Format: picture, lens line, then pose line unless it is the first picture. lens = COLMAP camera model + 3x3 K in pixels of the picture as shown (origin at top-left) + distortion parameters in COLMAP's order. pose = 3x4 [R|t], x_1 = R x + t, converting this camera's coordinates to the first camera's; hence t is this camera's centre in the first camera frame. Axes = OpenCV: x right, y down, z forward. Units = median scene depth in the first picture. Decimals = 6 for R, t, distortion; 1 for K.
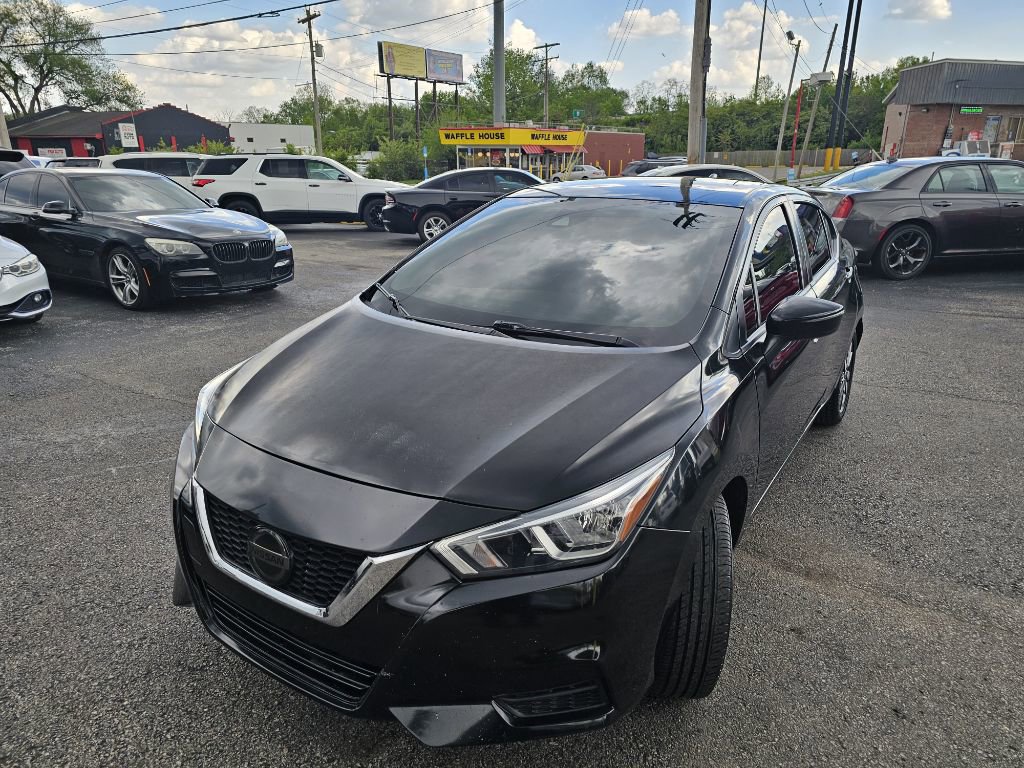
lens RADIAL K [[687.5, 0, 525.1], [0, 687.5, 377.8], [0, 0, 1]] dist [0.049328, -0.033145]
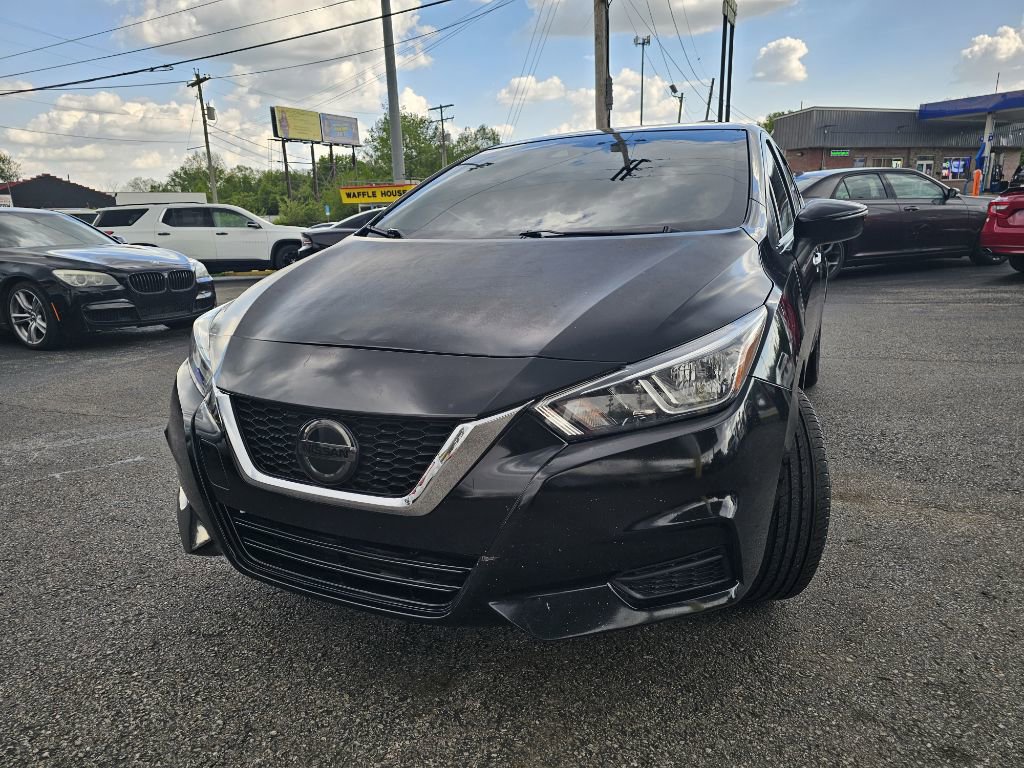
lens RADIAL K [[687.5, 0, 511.8], [0, 687.5, 390.5], [0, 0, 1]] dist [0.049328, -0.033145]
pose [[0.991848, -0.066506, 0.108697, -0.041923], [0.073132, 0.995626, -0.058146, 0.045276], [-0.104354, 0.065621, 0.992373, 0.022391]]
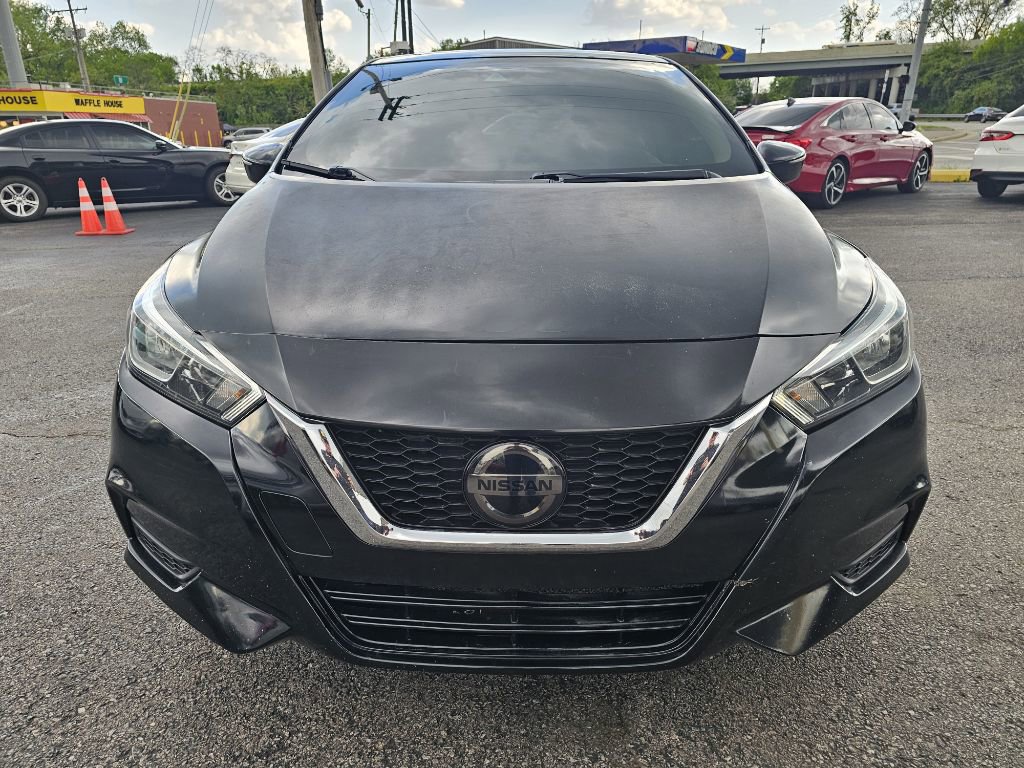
lens RADIAL K [[687.5, 0, 511.8], [0, 687.5, 383.2], [0, 0, 1]] dist [0.049328, -0.033145]
pose [[0.851931, -0.187727, 0.488847, -0.122494], [0.168967, 0.982146, 0.082698, 0.019882], [-0.495644, 0.012146, 0.868441, 0.083089]]
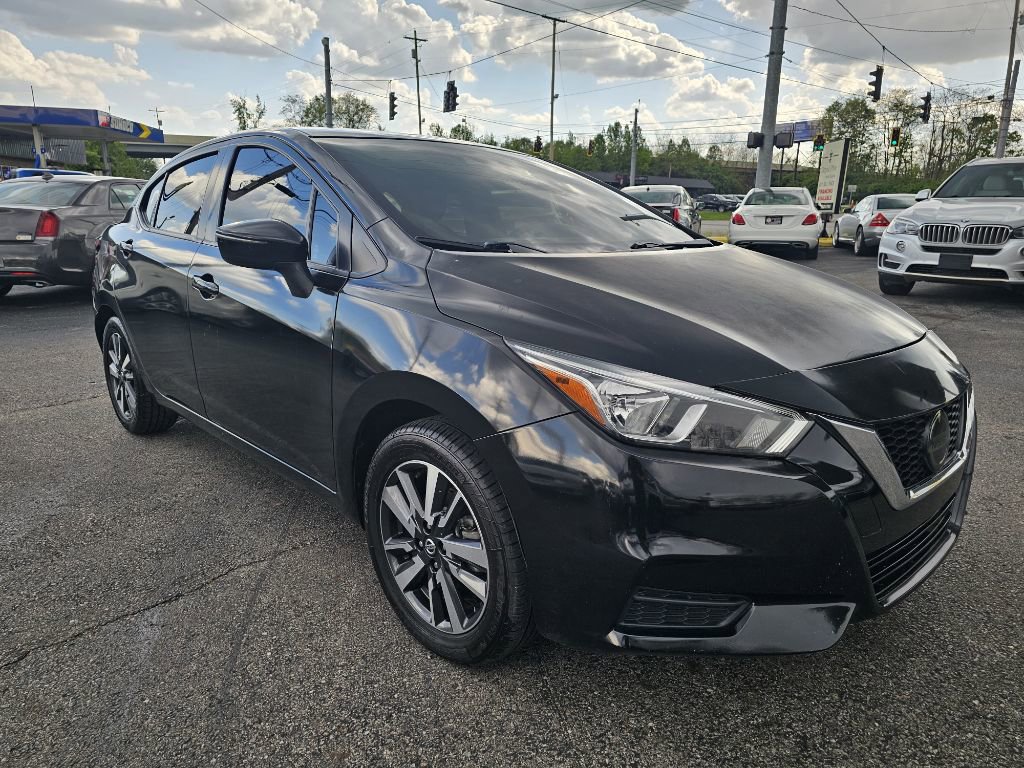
lens RADIAL K [[687.5, 0, 510.9], [0, 687.5, 385.6], [0, 0, 1]] dist [0.049328, -0.033145]
pose [[0.246314, -0.238772, 0.939318, -0.273469], [0.290363, 0.942841, 0.163526, -0.029861], [-0.924672, 0.232464, 0.301566, 0.237174]]
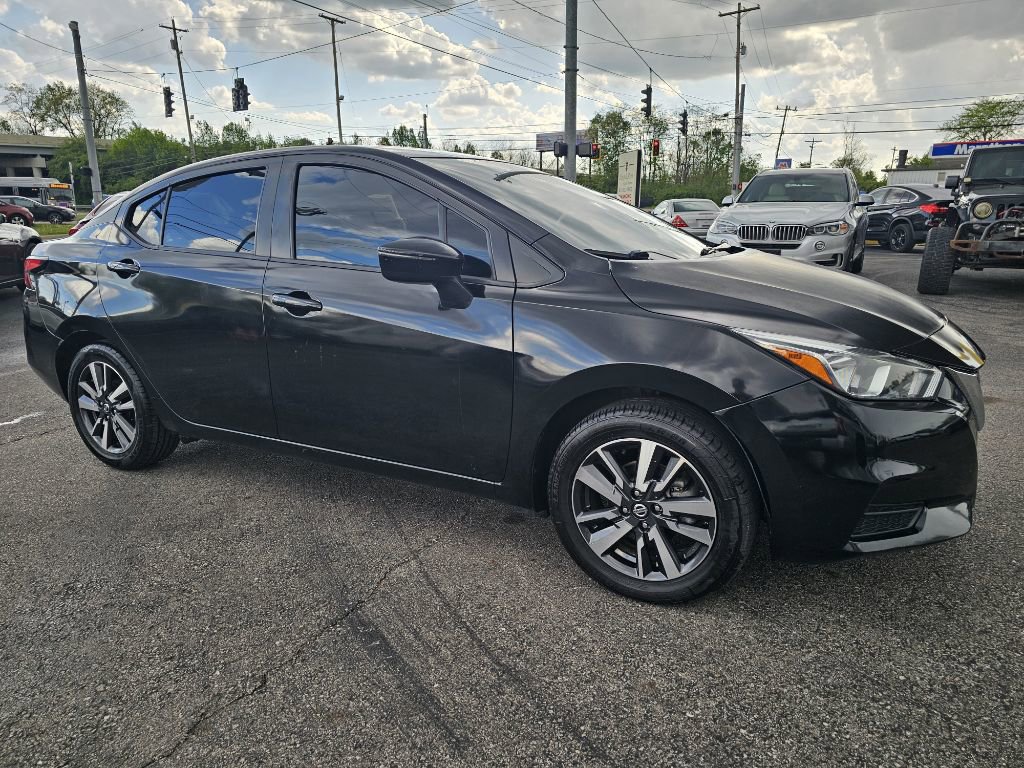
lens RADIAL K [[687.5, 0, 520.3], [0, 687.5, 383.0], [0, 0, 1]] dist [0.049328, -0.033145]
pose [[-0.066124, -0.239766, 0.968576, -0.337865], [0.310671, 0.917504, 0.248333, -0.090034], [-0.948215, 0.317329, 0.013820, 0.403657]]
